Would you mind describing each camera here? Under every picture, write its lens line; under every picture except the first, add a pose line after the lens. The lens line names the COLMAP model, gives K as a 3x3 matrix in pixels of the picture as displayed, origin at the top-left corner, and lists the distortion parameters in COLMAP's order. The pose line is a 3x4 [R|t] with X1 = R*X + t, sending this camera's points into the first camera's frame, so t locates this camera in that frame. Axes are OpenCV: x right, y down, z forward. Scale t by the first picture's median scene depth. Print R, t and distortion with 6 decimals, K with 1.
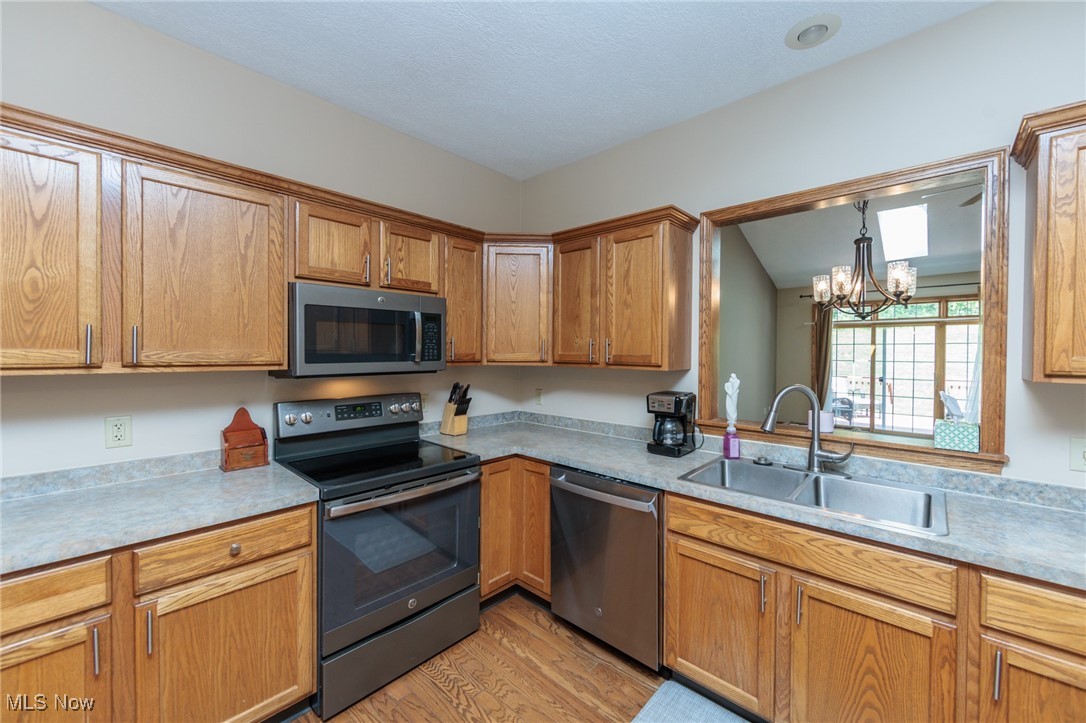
lens RADIAL K [[425.6, 0, 542.7], [0, 425.6, 356.5], [0, 0, 1]] dist [-0.003828, 0.000161]
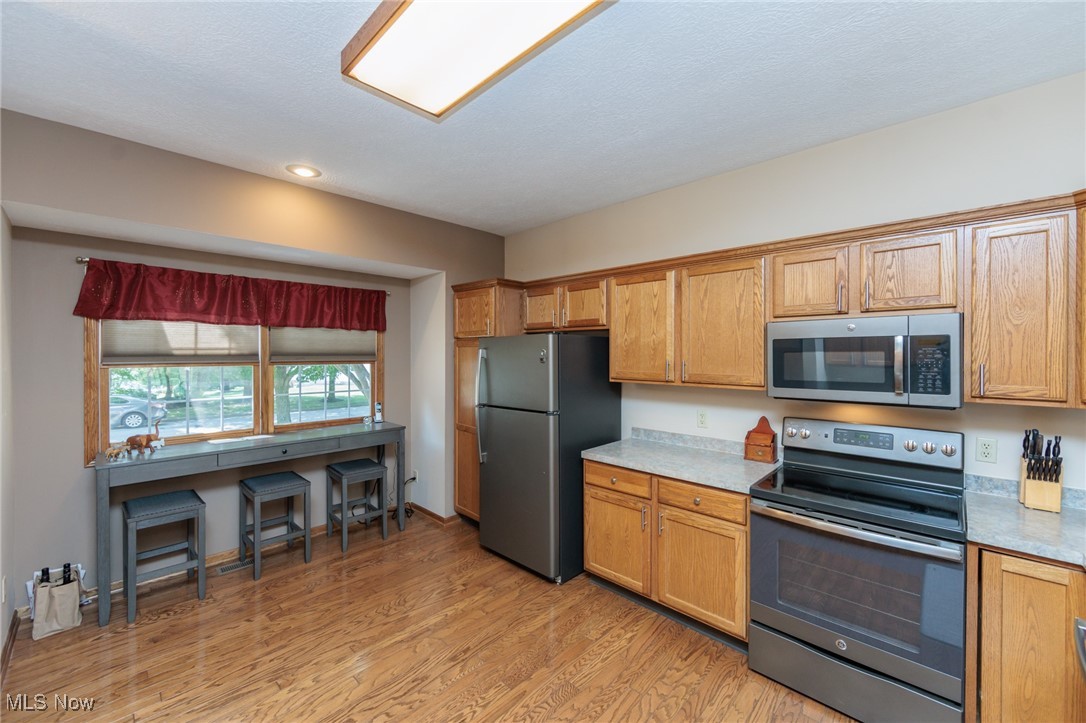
lens RADIAL K [[425.6, 0, 544.3], [0, 425.6, 356.2], [0, 0, 1]] dist [-0.003828, 0.000161]
pose [[-0.015512, 0.002049, -0.999878, 0.571348], [-0.009892, 0.999949, 0.002203, -0.057447], [0.999831, 0.009925, -0.015491, 0.289098]]
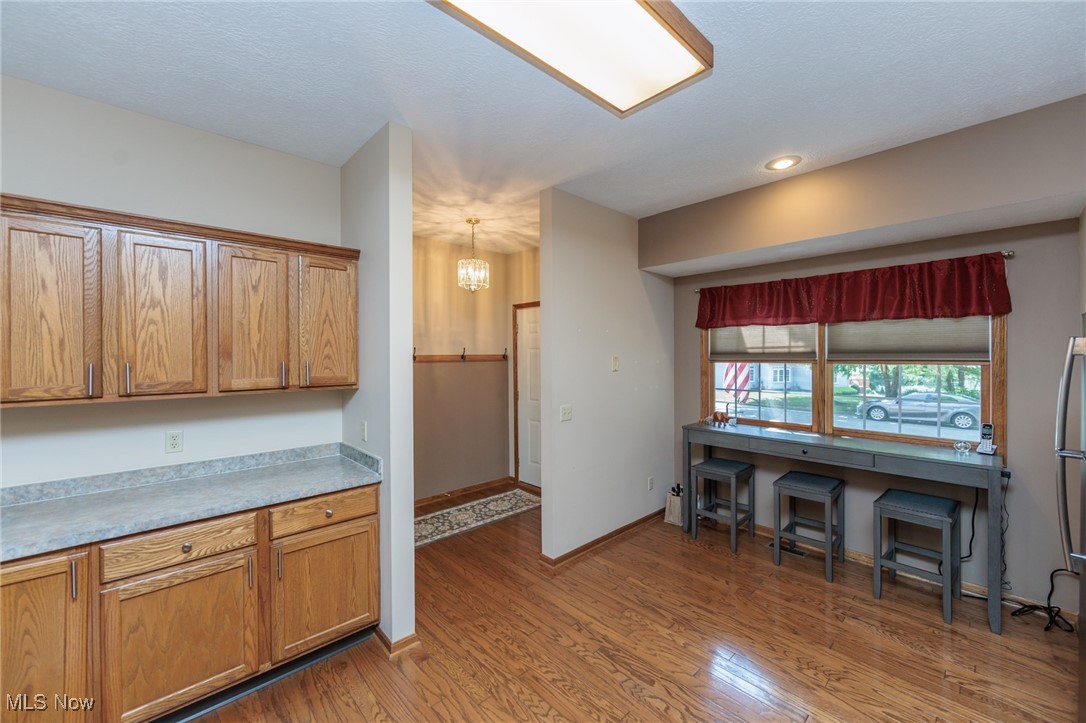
lens RADIAL K [[425.6, 0, 547.2], [0, 425.6, 355.8], [0, 0, 1]] dist [-0.003828, 0.000161]
pose [[-0.997894, -0.001013, 0.064861, -0.071260], [-0.000232, 0.999927, 0.012055, -0.055840], [-0.064869, 0.012015, -0.997821, 0.818520]]
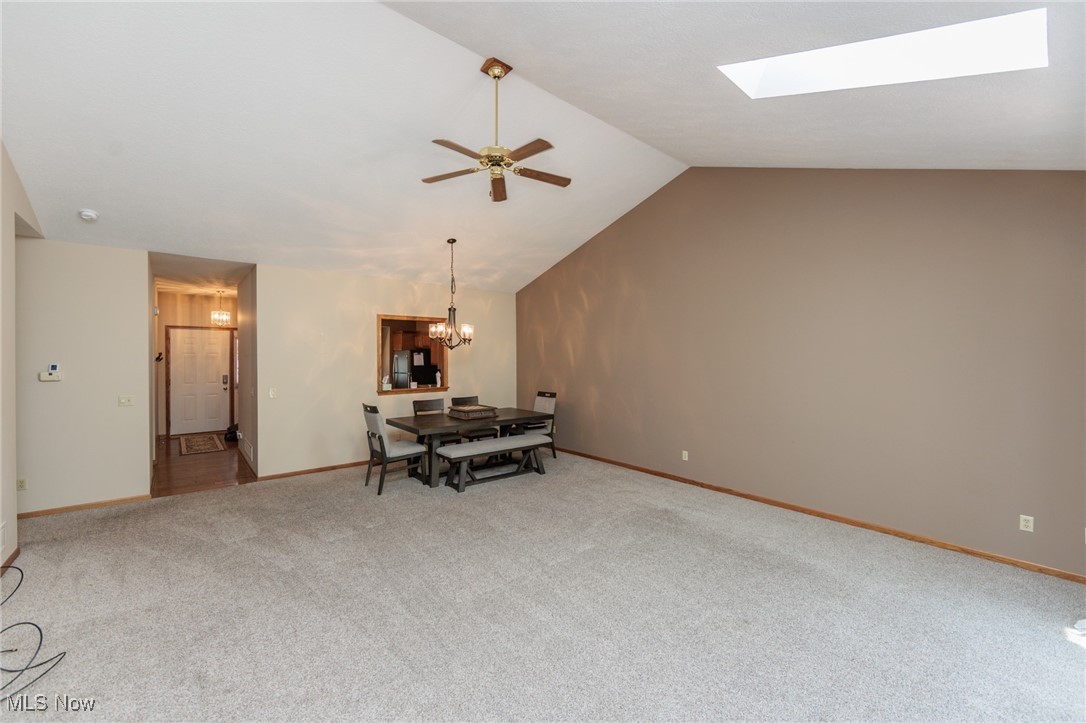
lens RADIAL K [[425.6, 0, 549.3], [0, 425.6, 356.3], [0, 0, 1]] dist [-0.003828, 0.000161]
pose [[-0.112547, -0.003960, -0.993638, 3.590487], [-0.014516, 0.999892, -0.002340, -0.079193], [0.993540, 0.014161, -0.112593, 2.229226]]
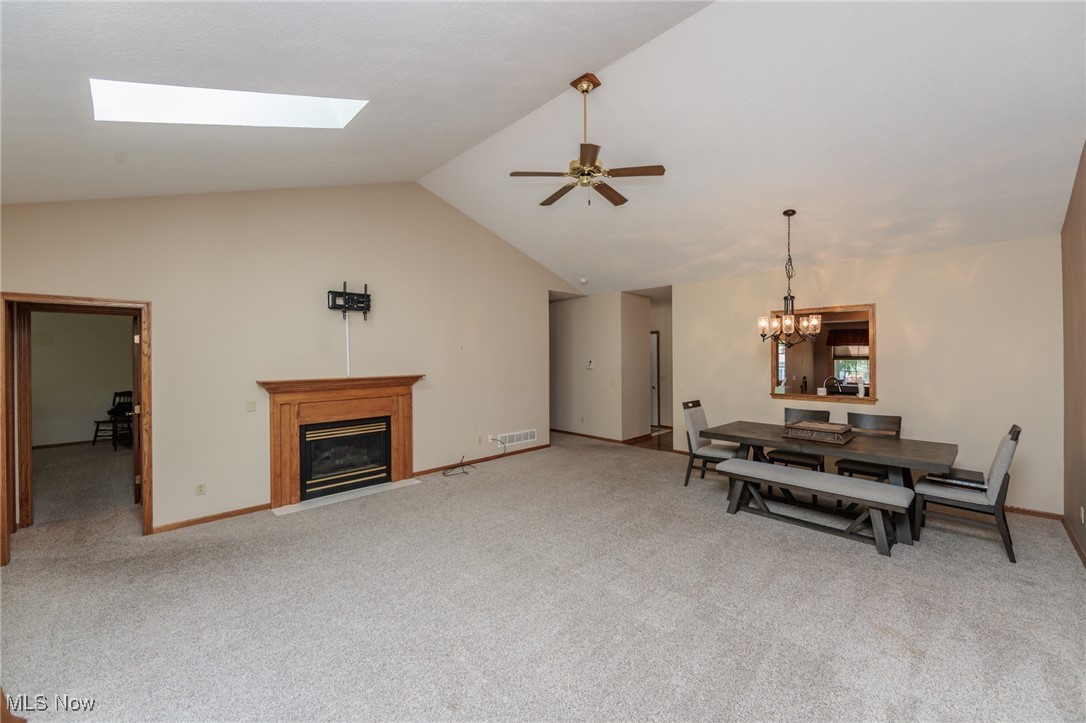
lens RADIAL K [[425.6, 0, 543.9], [0, 425.6, 357.0], [0, 0, 1]] dist [-0.003828, 0.000161]
pose [[-0.998734, -0.004047, 0.050137, 2.128890], [-0.003142, 0.999831, 0.018114, -0.109282], [-0.050202, 0.017933, -0.998578, 3.528097]]
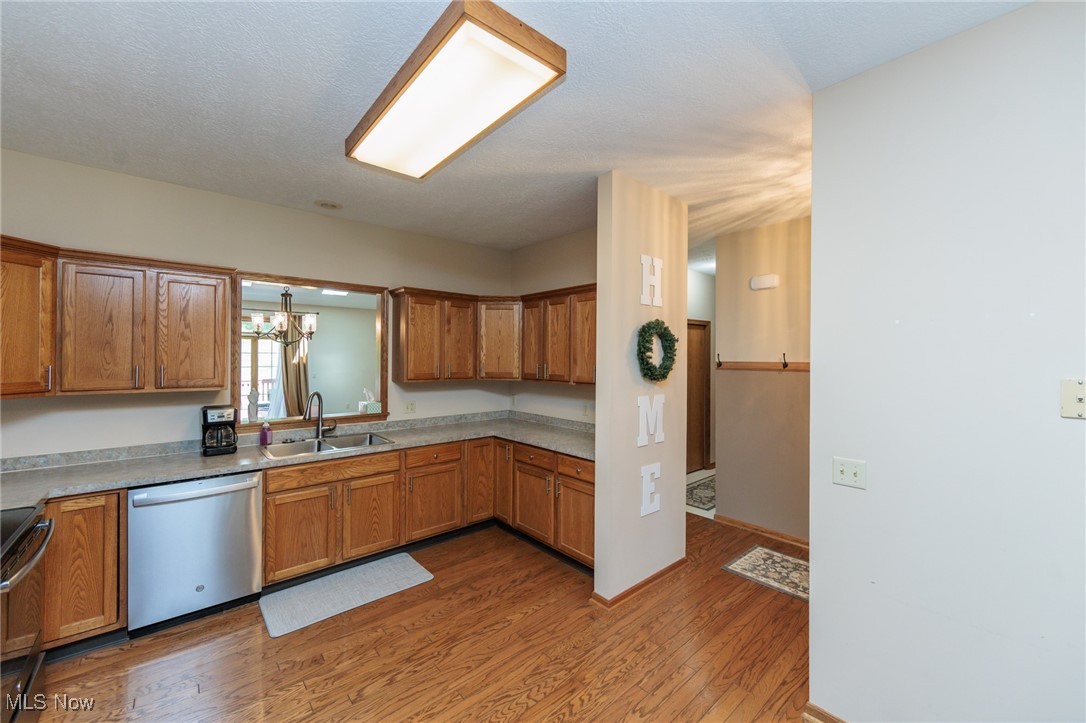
lens RADIAL K [[425.6, 0, 543.0], [0, 425.6, 357.0], [0, 0, 1]] dist [-0.003828, 0.000161]
pose [[0.110078, -0.007622, 0.993894, -0.894371], [0.004597, 0.999964, 0.007159, -0.072279], [-0.993912, 0.003781, 0.110109, -0.124052]]
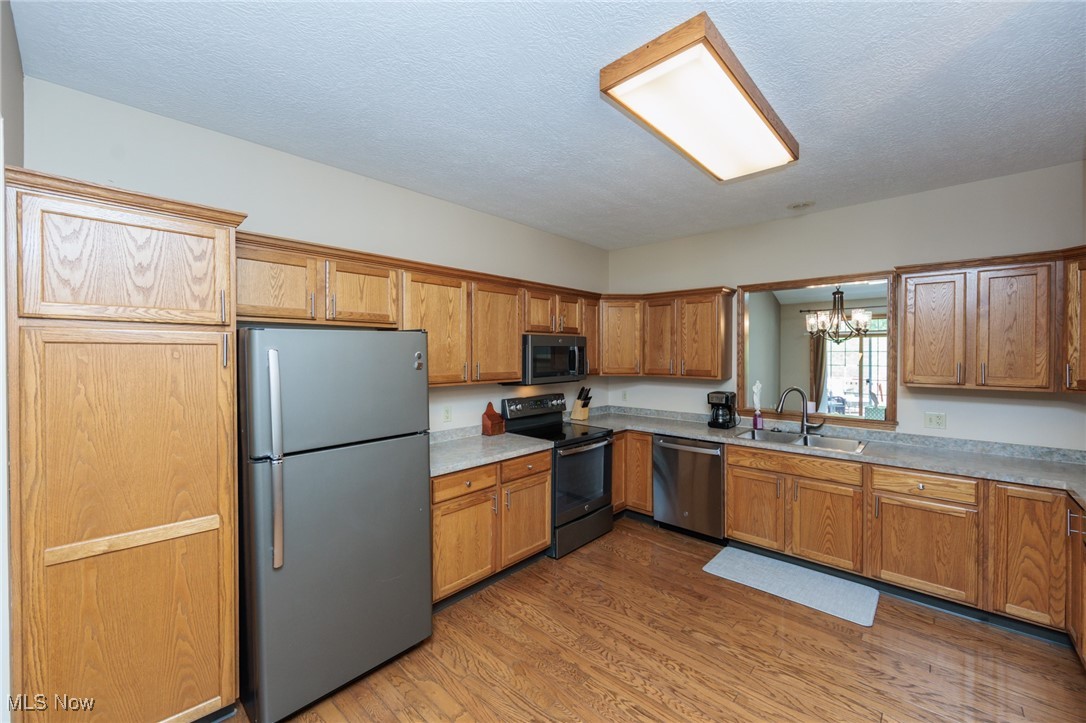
lens RADIAL K [[425.6, 0, 544.1], [0, 425.6, 357.5], [0, 0, 1]] dist [-0.003828, 0.000161]
pose [[0.999974, -0.006940, -0.001958, -0.418097], [0.006937, 0.999975, -0.001435, -0.057798], [0.001968, 0.001422, 0.999997, -0.729403]]
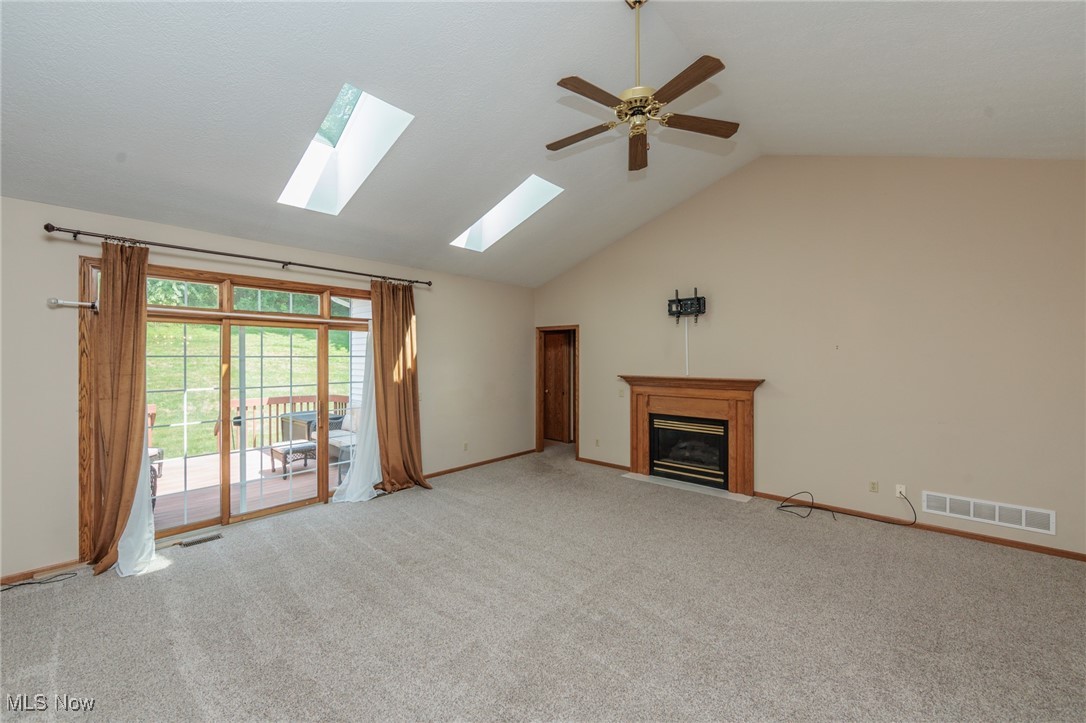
lens RADIAL K [[425.6, 0, 547.9], [0, 425.6, 358.4], [0, 0, 1]] dist [-0.003828, 0.000161]
pose [[-0.028823, -0.010889, 0.999525, 0.828577], [0.011876, 0.999866, 0.011235, -0.099215], [-0.999514, 0.012194, -0.028689, 2.145672]]
